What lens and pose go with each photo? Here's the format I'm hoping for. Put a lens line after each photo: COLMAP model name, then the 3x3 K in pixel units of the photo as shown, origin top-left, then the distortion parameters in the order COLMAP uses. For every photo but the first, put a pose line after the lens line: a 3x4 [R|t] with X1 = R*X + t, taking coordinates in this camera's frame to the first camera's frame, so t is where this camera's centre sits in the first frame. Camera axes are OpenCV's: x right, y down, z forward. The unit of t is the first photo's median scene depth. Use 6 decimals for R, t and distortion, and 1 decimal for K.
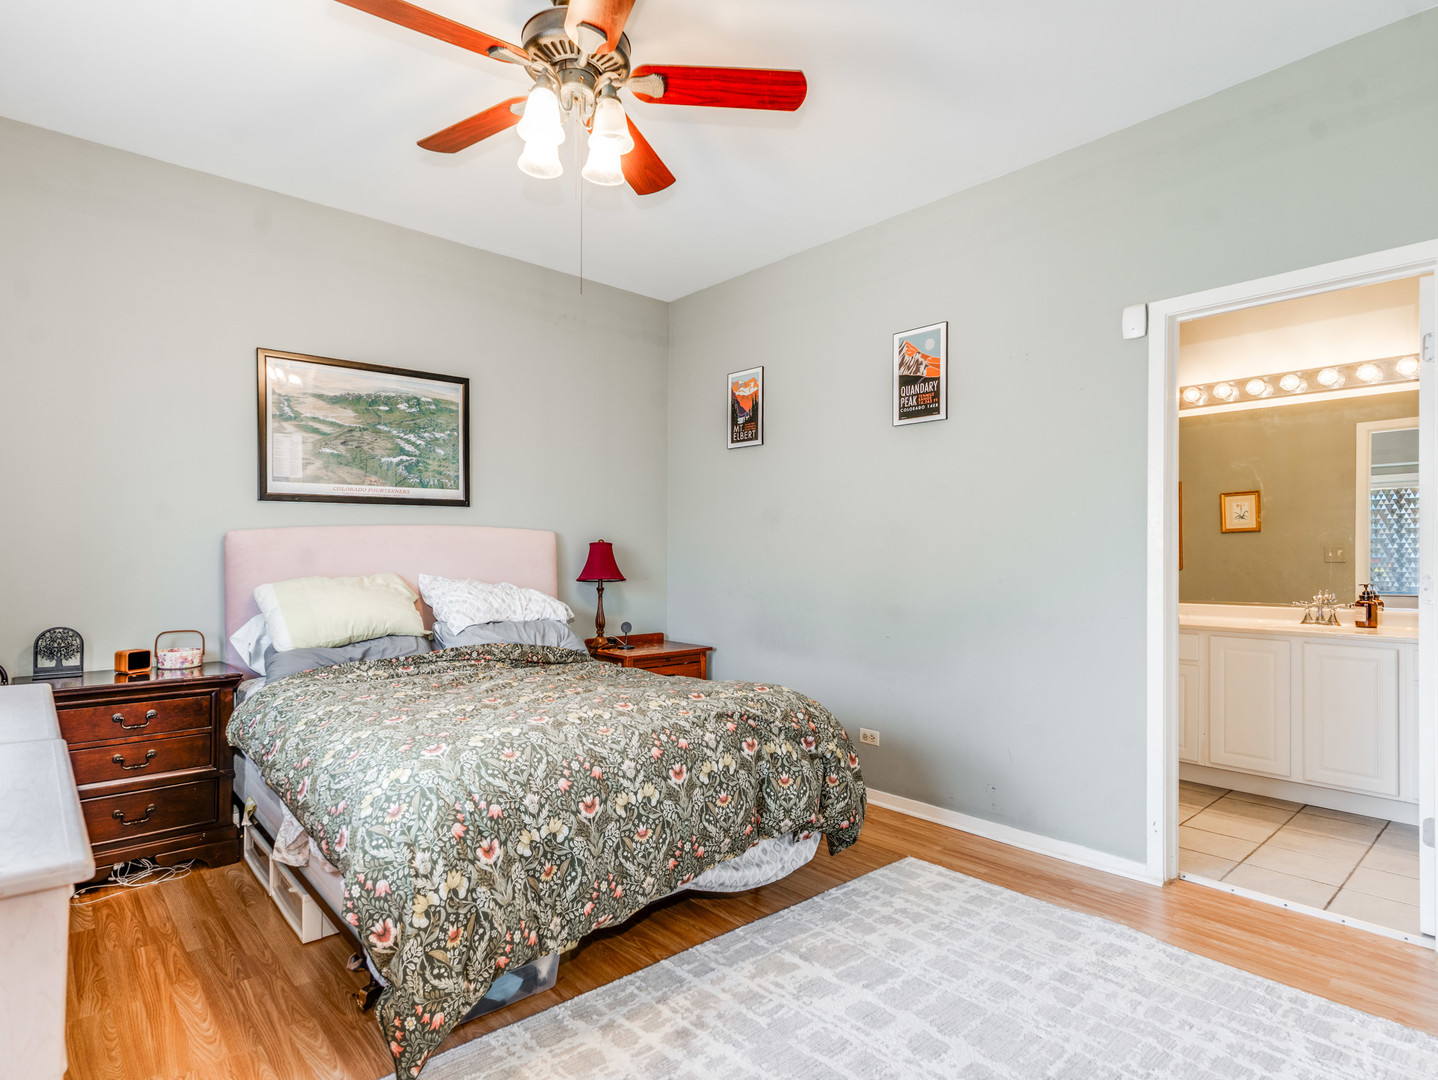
lens RADIAL K [[776.9, 0, 719.8], [0, 776.9, 559.4], [0, 0, 1]] dist [0.001237, -0.000416]
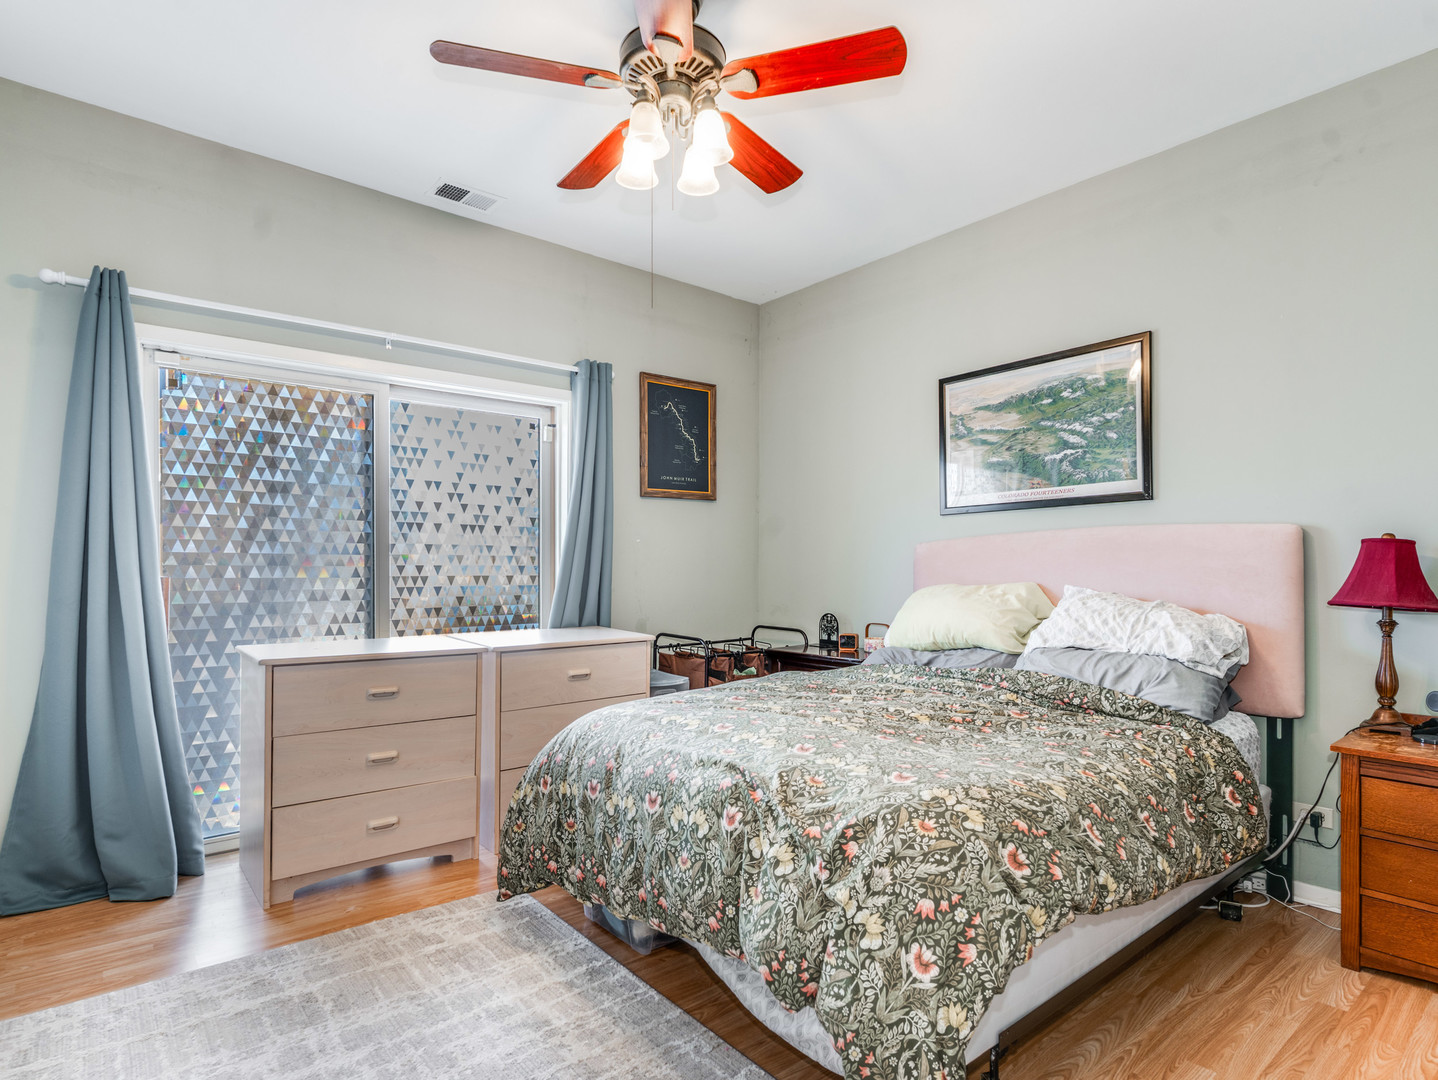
lens RADIAL K [[779.3, 0, 717.7], [0, 779.3, 582.6], [0, 0, 1]] dist [0.004258, 0.001383]
pose [[-0.039527, 0.020091, -0.999017, 0.508881], [-0.006414, 0.999772, 0.020360, 0.001039], [0.999198, 0.007212, -0.039389, 0.667508]]
